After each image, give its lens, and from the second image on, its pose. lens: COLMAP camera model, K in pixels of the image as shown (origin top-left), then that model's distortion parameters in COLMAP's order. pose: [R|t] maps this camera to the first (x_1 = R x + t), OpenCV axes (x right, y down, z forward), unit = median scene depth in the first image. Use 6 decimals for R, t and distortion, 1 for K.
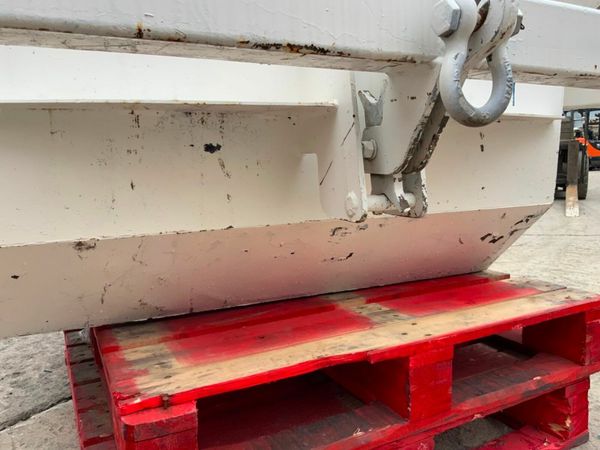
lens RADIAL K [[498.5, 0, 300.0], [0, 498.5, 225.0], [0, 0, 1]] dist [0.039480, -0.088042]
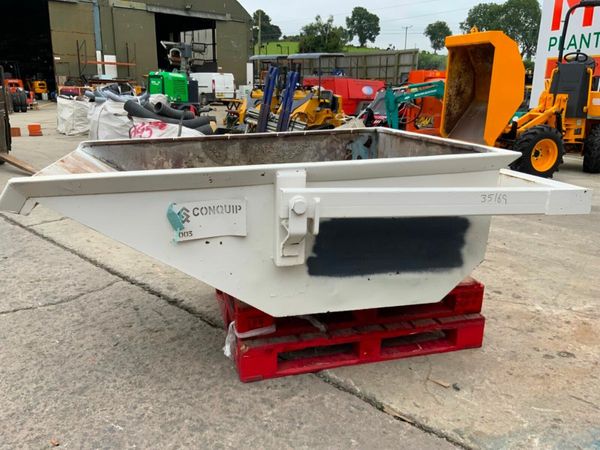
lens RADIAL K [[498.5, 0, 300.0], [0, 498.5, 225.0], [0, 0, 1]] dist [0.039480, -0.088042]
pose [[0.195824, -0.232499, 0.952679, -3.027874], [0.097531, 0.971289, 0.216993, -0.742913], [-0.975777, 0.050423, 0.212878, 1.120098]]
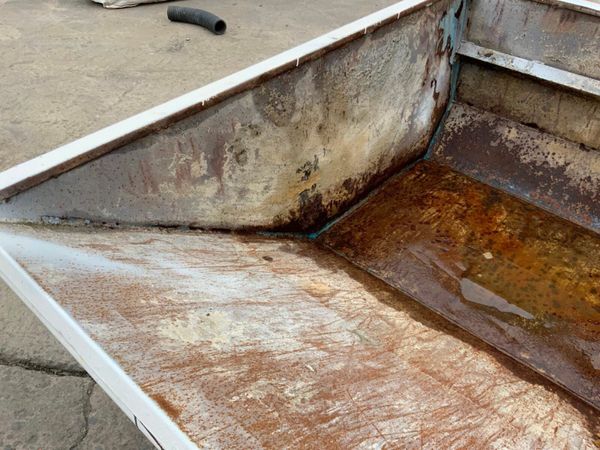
lens RADIAL K [[498.5, 0, 300.0], [0, 498.5, 225.0], [0, 0, 1]] dist [0.039480, -0.088042]
pose [[-0.377132, -0.581133, 0.721149, -1.139620], [0.098867, 0.748934, 0.655227, -1.259347], [-0.920867, 0.318405, -0.224992, 2.772356]]
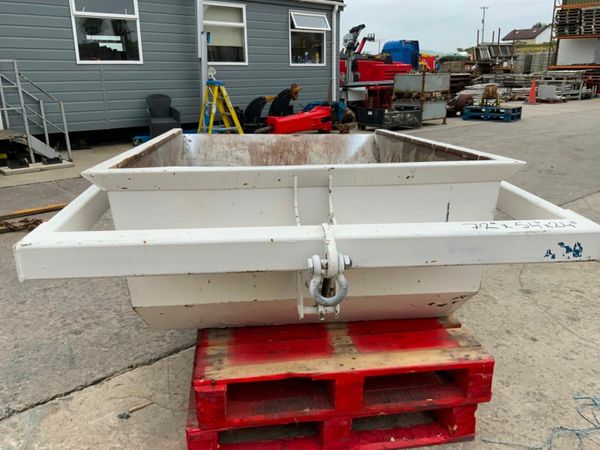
lens RADIAL K [[498.5, 0, 300.0], [0, 498.5, 225.0], [0, 0, 1]] dist [0.039480, -0.088042]
pose [[0.941759, 0.113180, -0.316672, 0.609316], [-0.055881, 0.981240, 0.184516, -0.653615], [0.331614, -0.156073, 0.930416, -0.738903]]
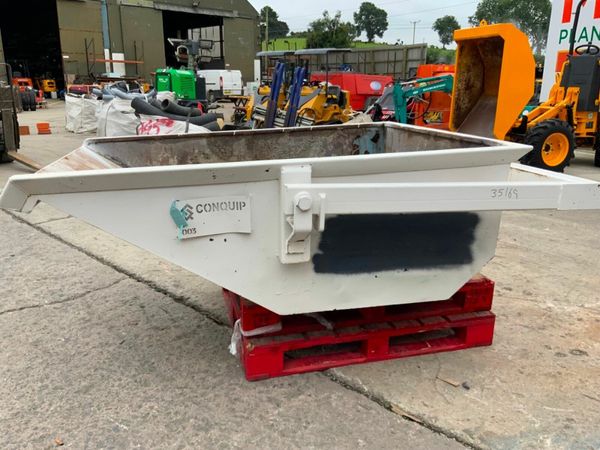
lens RADIAL K [[498.5, 0, 300.0], [0, 498.5, 225.0], [0, 0, 1]] dist [0.039480, -0.088042]
pose [[0.210859, -0.239862, 0.947631, -2.988891], [0.105895, 0.969327, 0.221791, -0.732727], [-0.971764, 0.053583, 0.229792, 1.116138]]
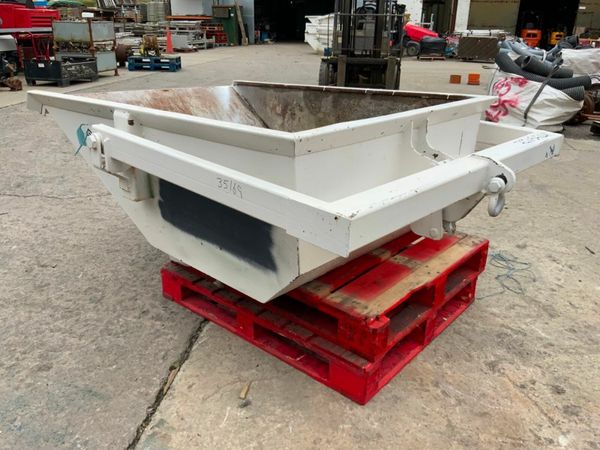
lens RADIAL K [[498.5, 0, 300.0], [0, 498.5, 225.0], [0, 0, 1]] dist [0.039480, -0.088042]
pose [[0.923170, -0.096533, 0.372074, -1.217957], [-0.001205, 0.967221, 0.253932, -0.602677], [-0.384391, -0.234871, 0.892793, -0.814372]]
